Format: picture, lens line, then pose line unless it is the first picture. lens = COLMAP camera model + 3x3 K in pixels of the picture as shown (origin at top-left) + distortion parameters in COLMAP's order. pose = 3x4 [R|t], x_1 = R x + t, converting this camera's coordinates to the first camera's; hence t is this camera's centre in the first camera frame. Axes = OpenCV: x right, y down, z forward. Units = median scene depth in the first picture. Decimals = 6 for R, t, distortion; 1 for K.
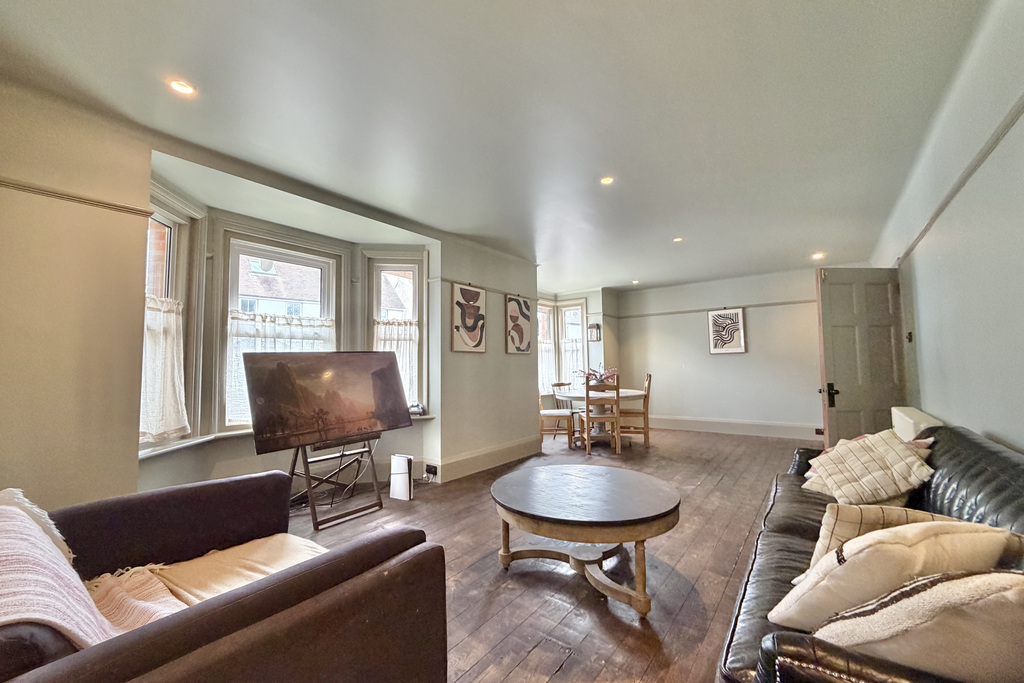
lens RADIAL K [[408.0, 0, 513.3], [0, 408.0, 335.1], [0, 0, 1]] dist [-0.004883, -0.001077]
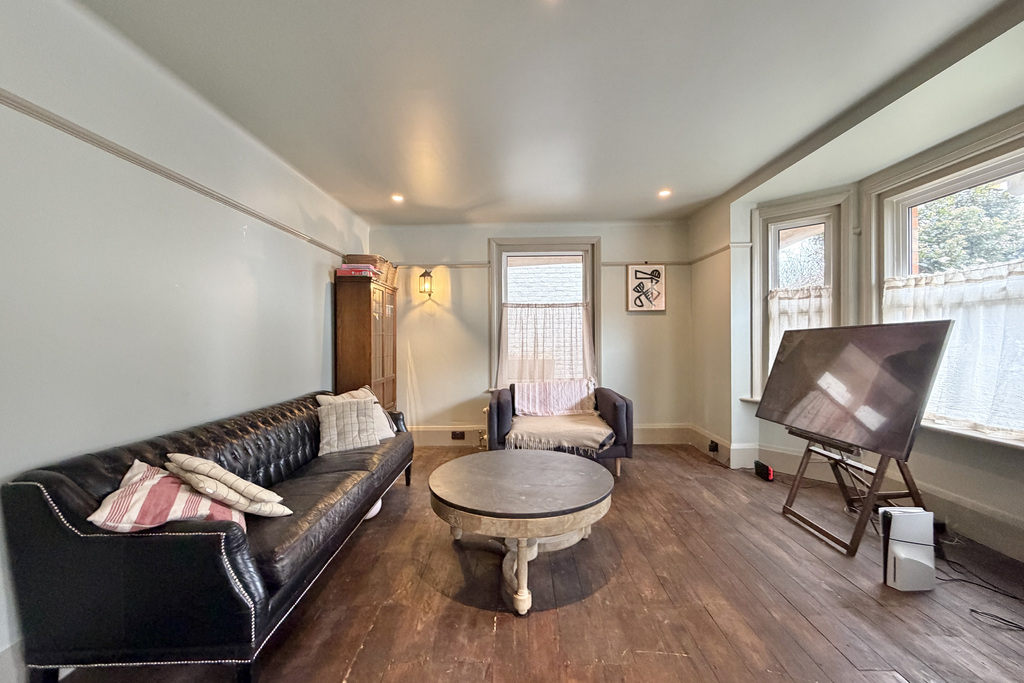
lens RADIAL K [[408.0, 0, 509.1], [0, 408.0, 342.8], [0, 0, 1]] dist [-0.004883, -0.001077]
pose [[-0.807953, 0.028461, -0.588560, 0.404838], [0.063411, 0.997232, -0.038826, 0.047057], [0.585826, -0.068691, -0.807521, 0.951341]]
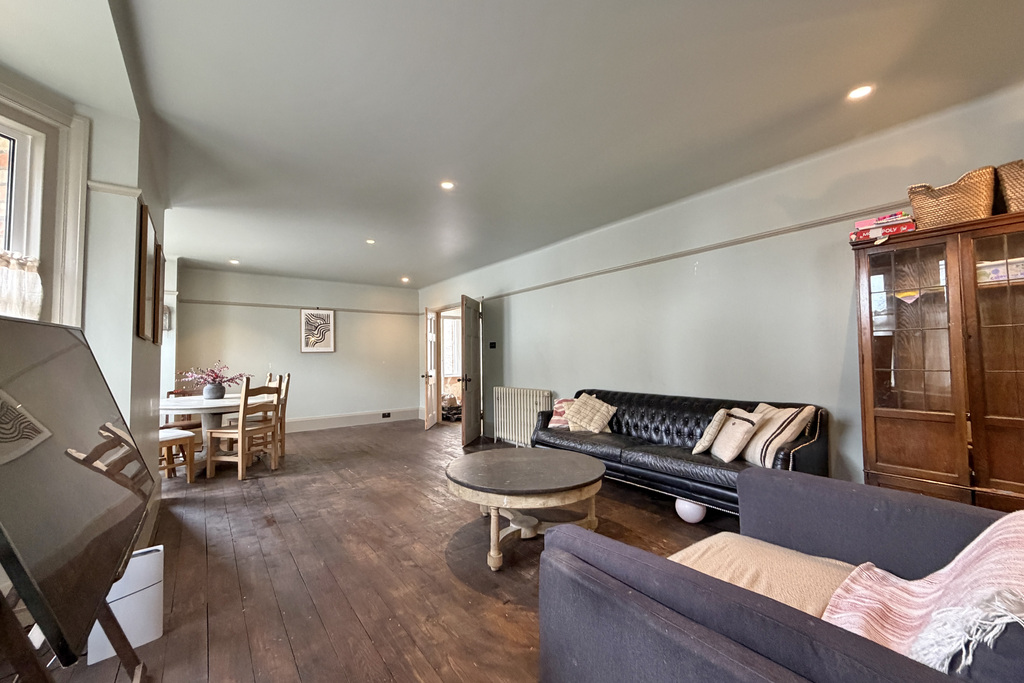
lens RADIAL K [[408.0, 0, 512.5], [0, 408.0, 336.6], [0, 0, 1]] dist [-0.004883, -0.001077]
pose [[0.270168, 0.057055, 0.961121, -0.510321], [-0.053234, 0.997601, -0.044257, 0.037463], [-0.961340, -0.039208, 0.272557, 0.383369]]
